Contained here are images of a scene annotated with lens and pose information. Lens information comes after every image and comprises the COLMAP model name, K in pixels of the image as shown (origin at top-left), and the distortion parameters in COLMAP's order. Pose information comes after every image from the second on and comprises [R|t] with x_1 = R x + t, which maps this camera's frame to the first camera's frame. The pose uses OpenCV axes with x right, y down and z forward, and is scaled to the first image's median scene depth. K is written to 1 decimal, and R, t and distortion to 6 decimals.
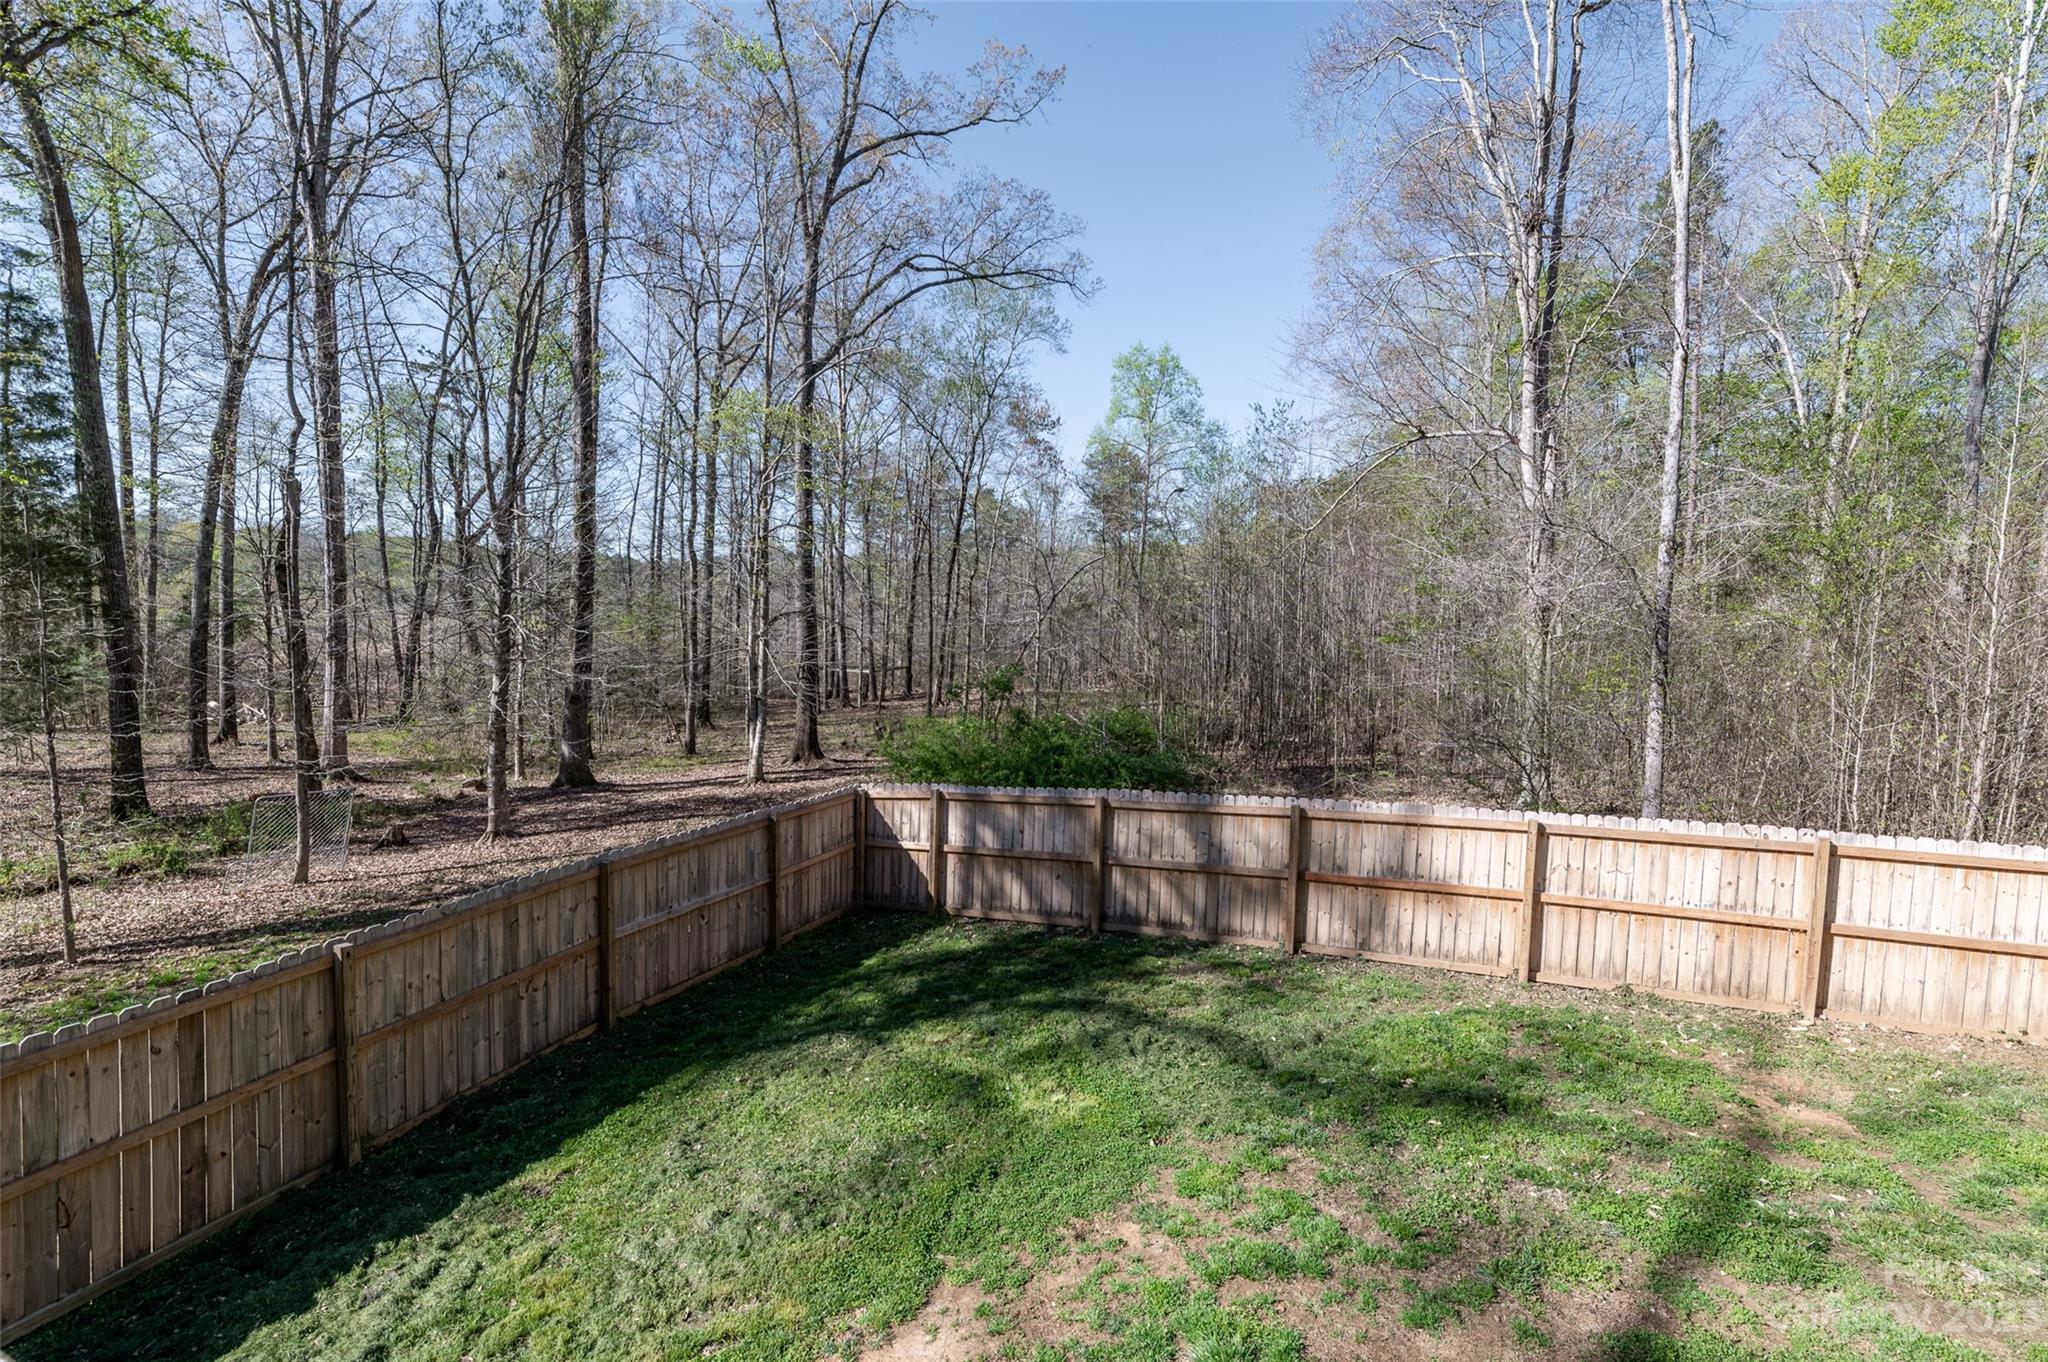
lens RADIAL K [[878.1, 0, 1103.6], [0, 878.1, 677.7], [0, 0, 1]] dist [0.000530, 0.000324]
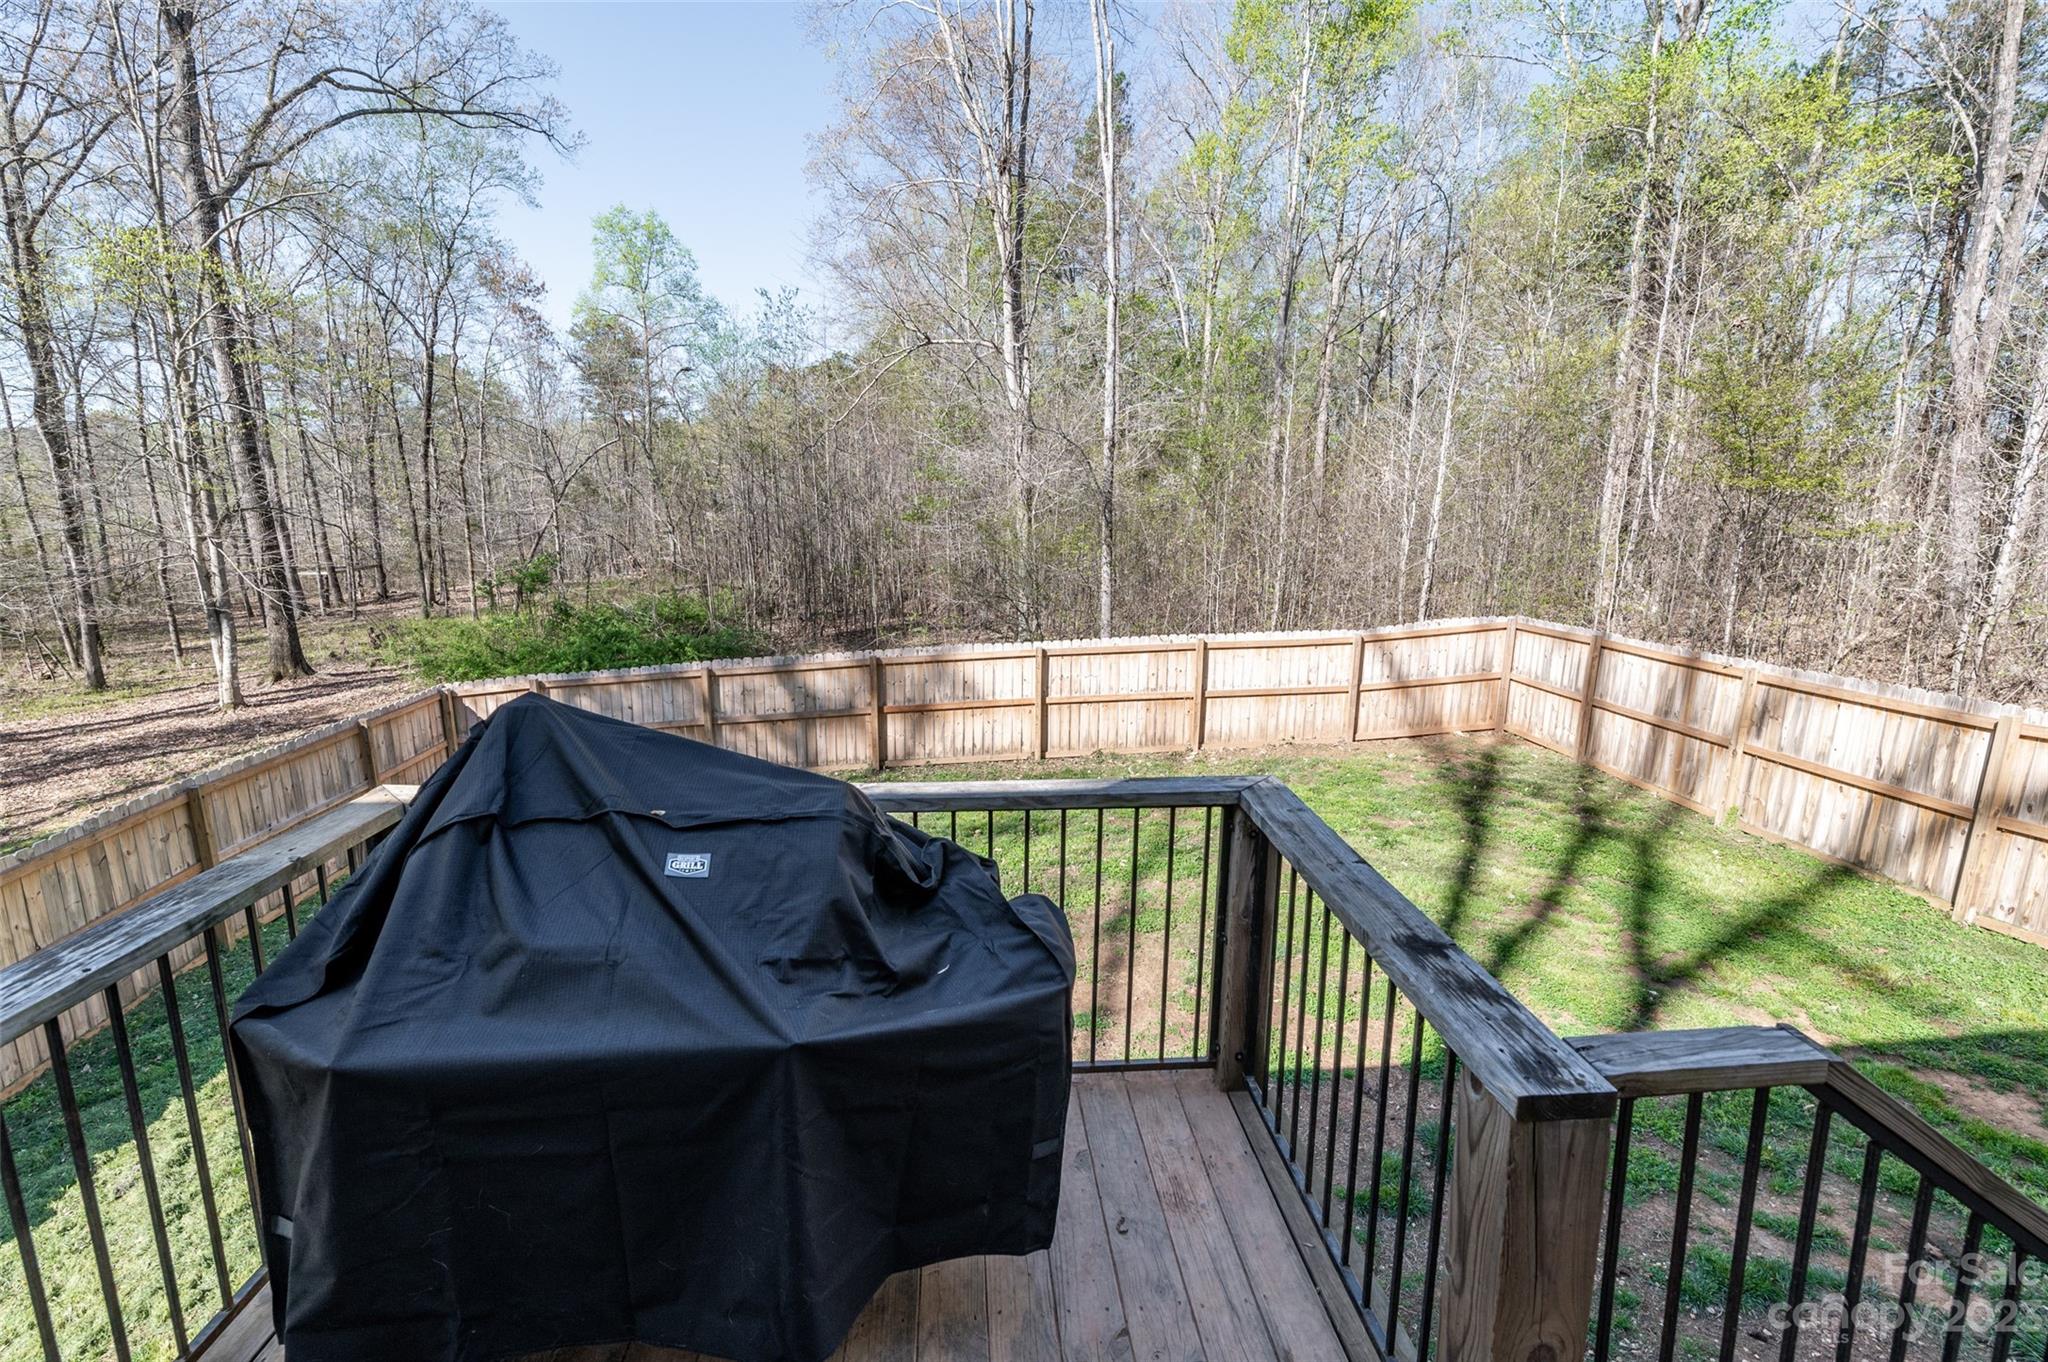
lens RADIAL K [[868.5, 0, 1028.0], [0, 868.5, 690.3], [0, 0, 1]] dist [0.002143, 0.000022]
pose [[0.880966, -0.123645, 0.456739, -0.116972], [0.050882, 0.984413, 0.168351, -0.004140], [-0.470436, -0.125072, 0.873526, -0.150008]]
